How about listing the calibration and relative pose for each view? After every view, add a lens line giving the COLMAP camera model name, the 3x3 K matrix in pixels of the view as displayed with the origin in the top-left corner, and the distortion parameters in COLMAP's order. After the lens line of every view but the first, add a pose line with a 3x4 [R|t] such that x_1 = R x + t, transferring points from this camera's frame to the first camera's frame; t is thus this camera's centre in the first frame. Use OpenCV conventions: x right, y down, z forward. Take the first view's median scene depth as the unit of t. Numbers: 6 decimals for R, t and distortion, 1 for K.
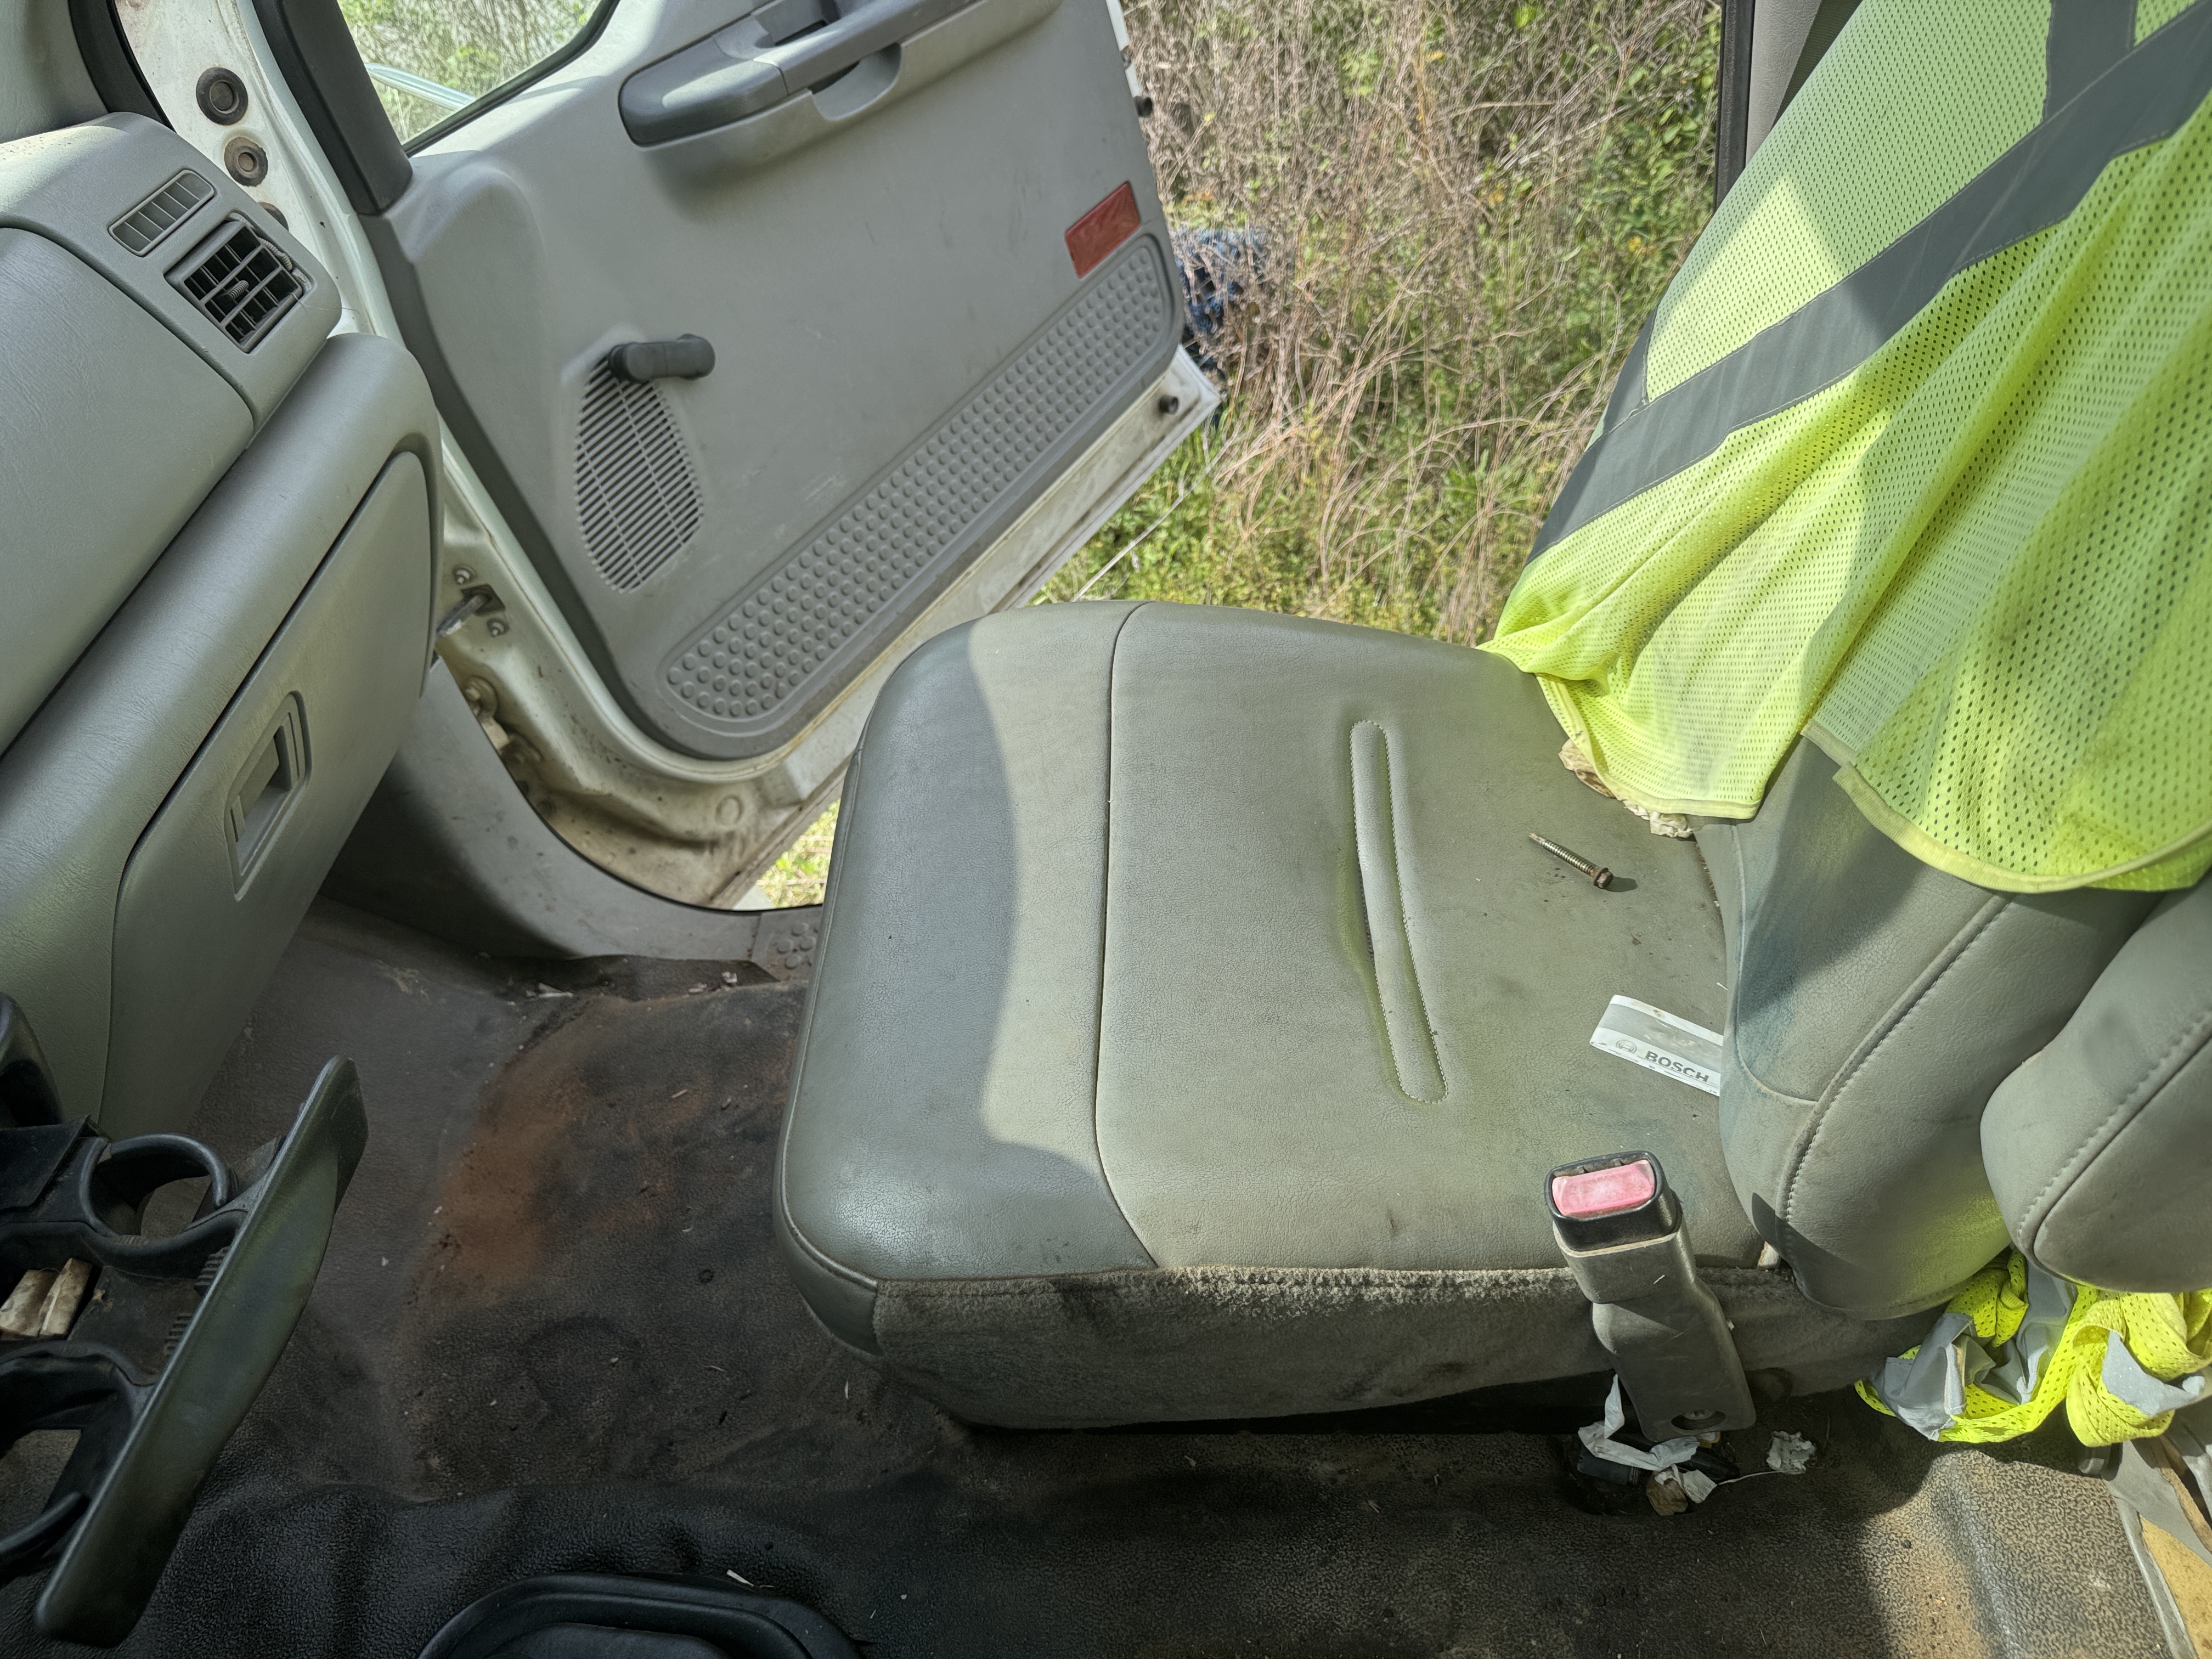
lens RADIAL K [[1578.9, 0, 1101.1], [0, 1578.9, 819.0], [0, 0, 1]] dist [0.021056, -0.036176]
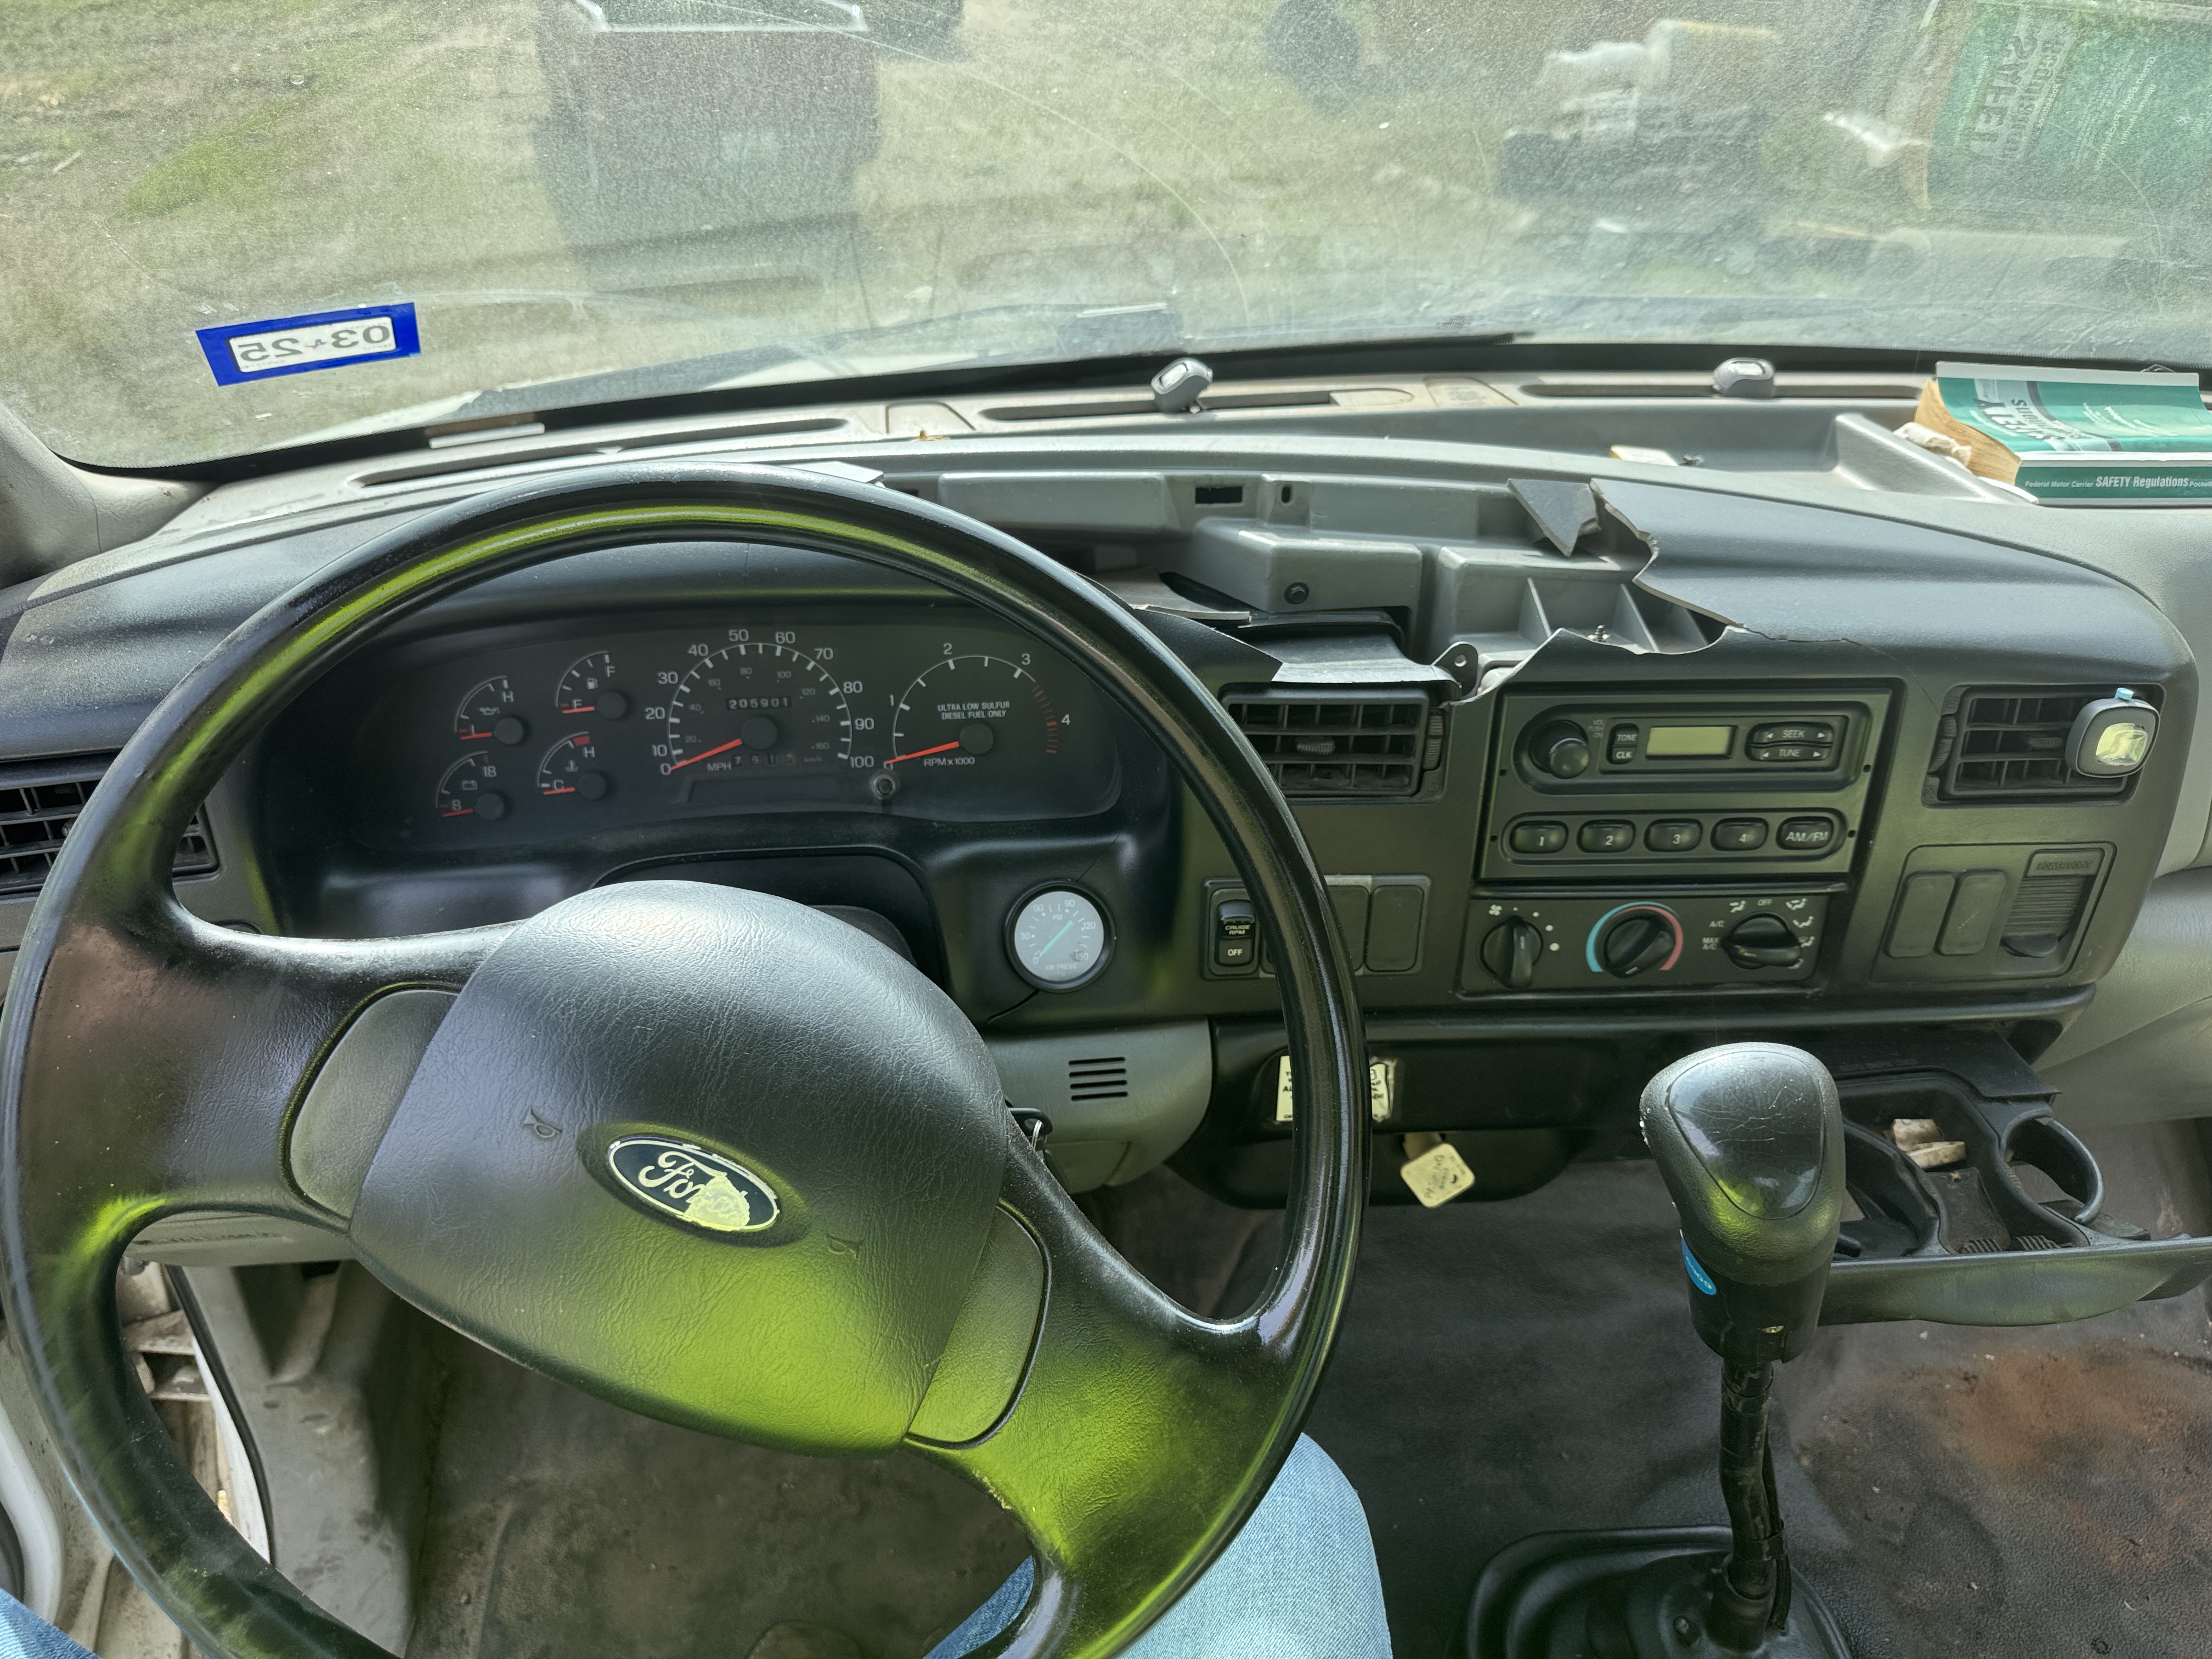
lens RADIAL K [[1578.9, 0, 1094.6], [0, 1578.9, 838.1], [0, 0, 1]] dist [0.021056, -0.036176]
pose [[0.176229, 0.678824, -0.712841, -0.011819], [-0.714190, 0.586534, 0.381982, 0.090559], [0.677404, 0.441788, 0.588173, -0.227792]]
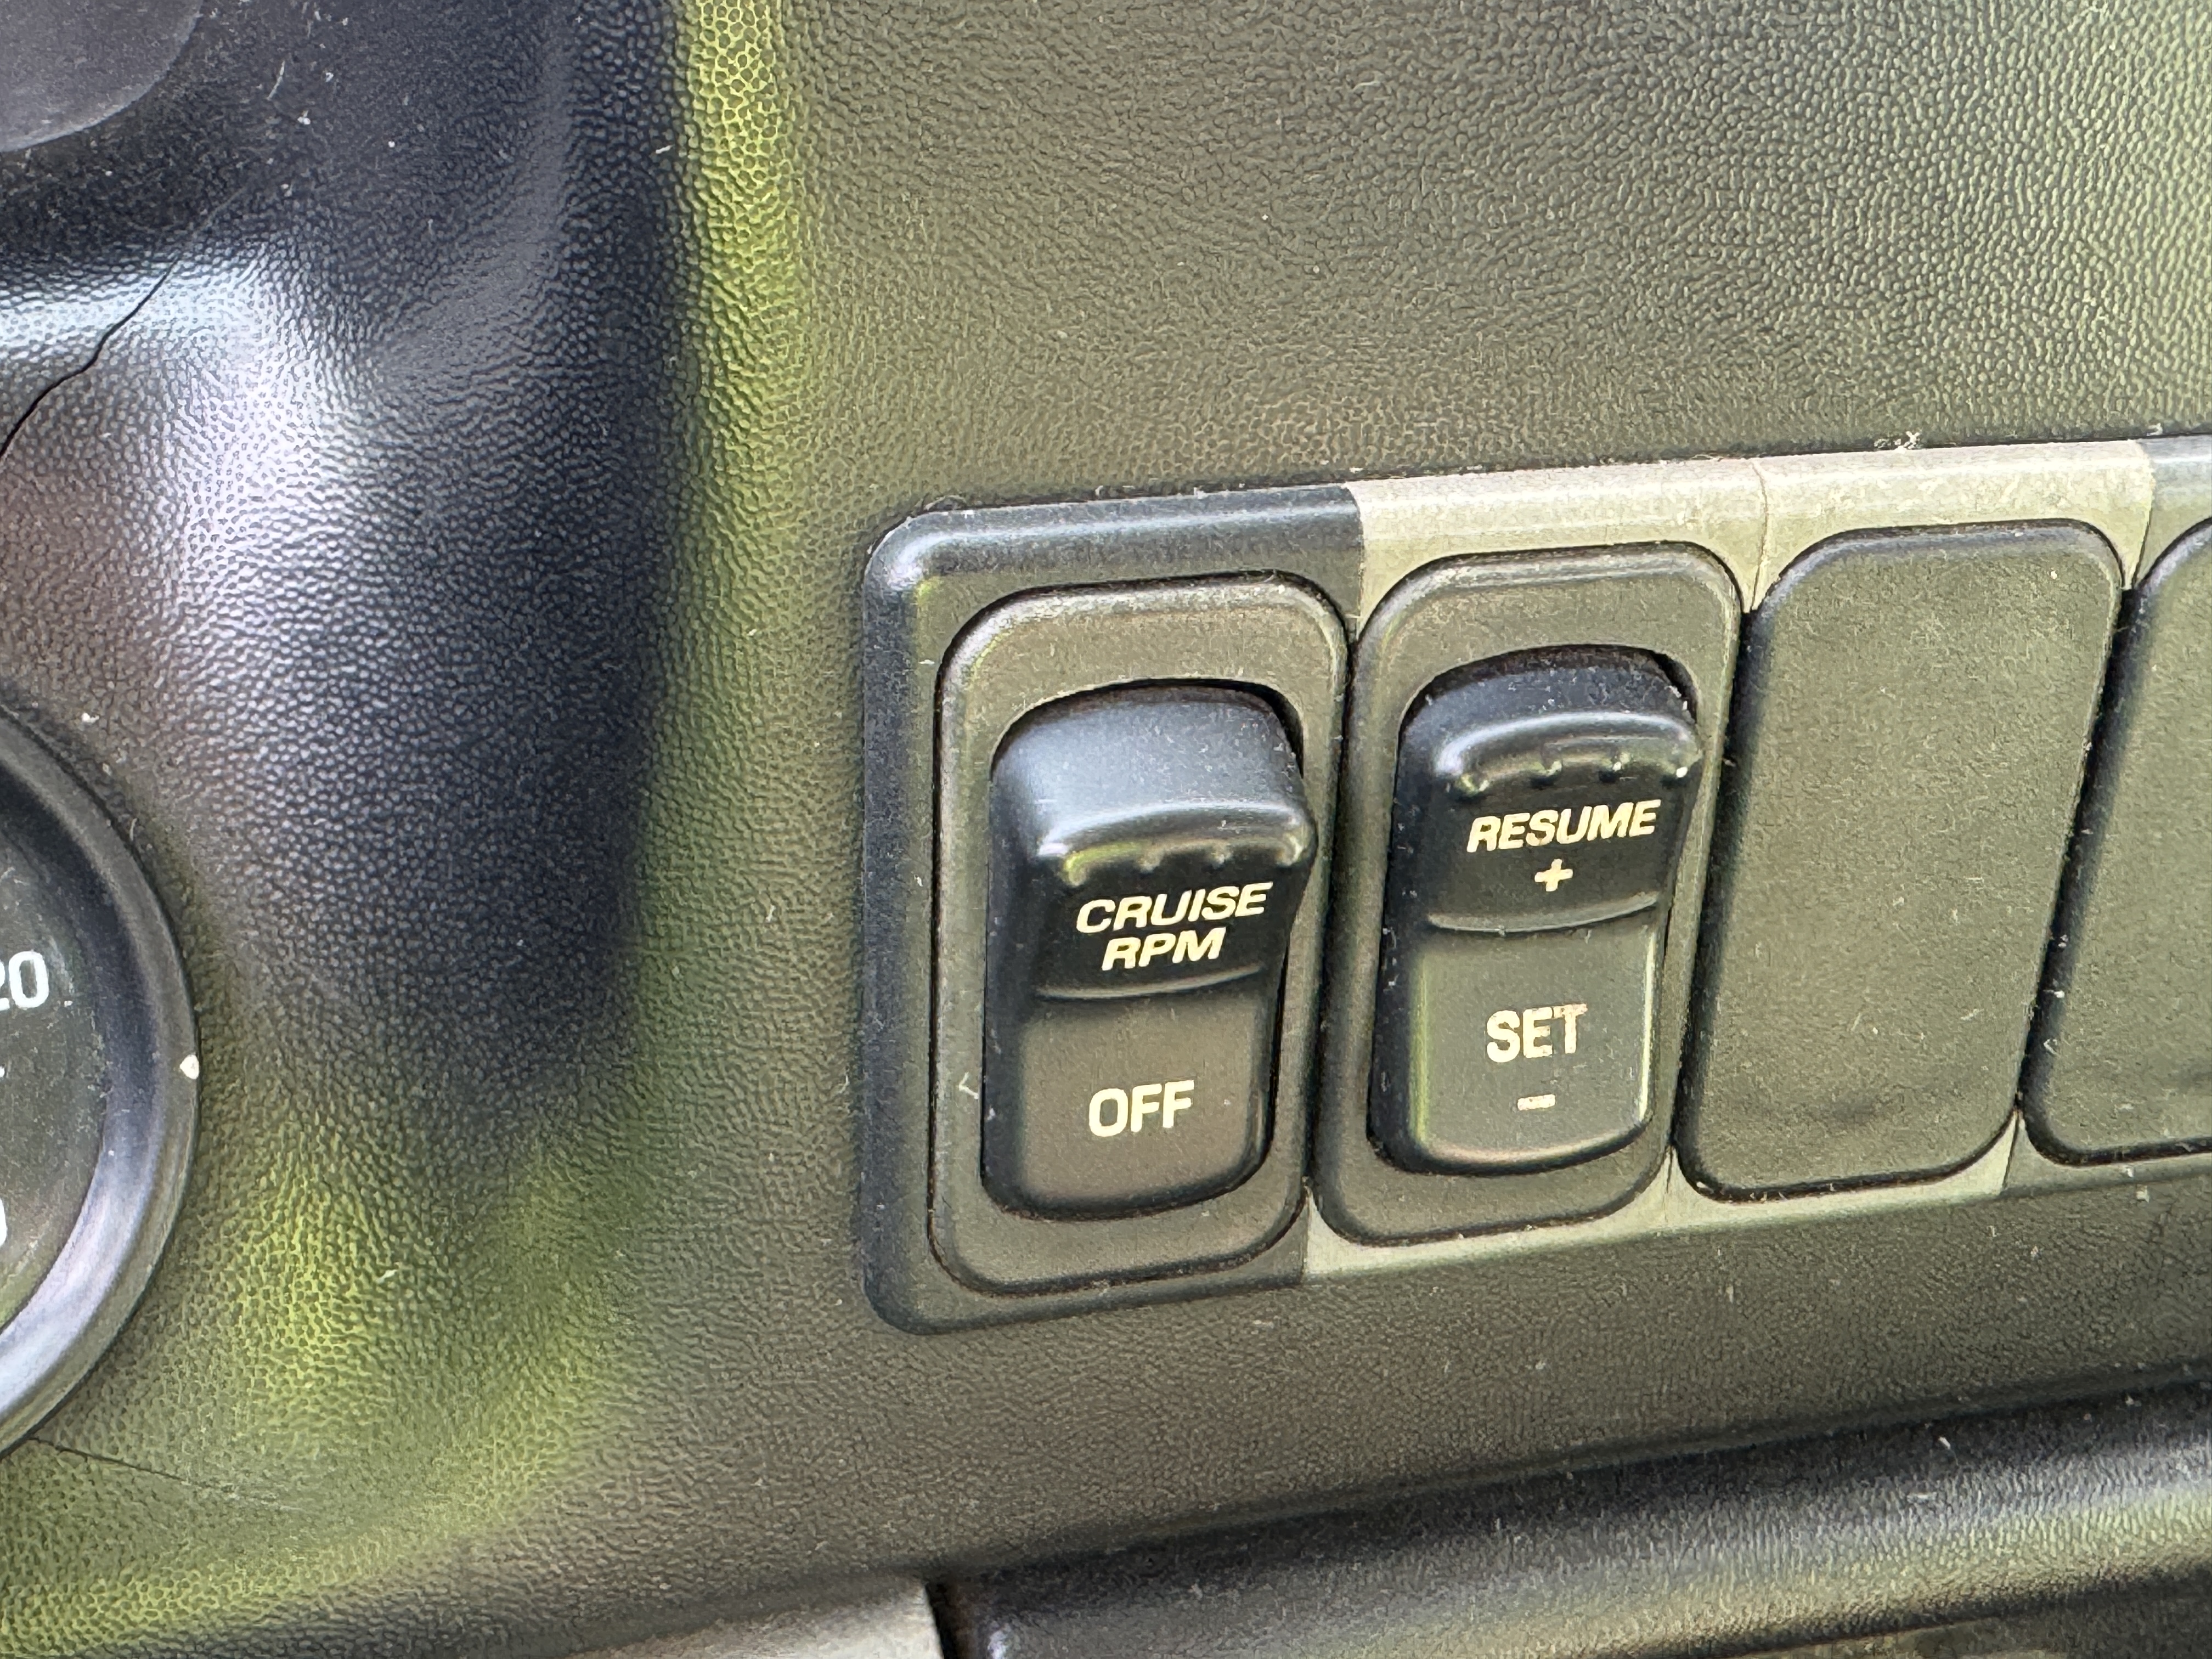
lens RADIAL K [[3094.2, 0, 1087.9], [0, 3094.2, 833.8], [0, 0, 1]] dist [0.011314, 0.000000]
pose [[0.344234, 0.659422, -0.668331, -0.403683], [-0.732799, 0.633711, 0.247824, 0.317961], [0.586949, 0.404442, 0.701368, 0.161164]]
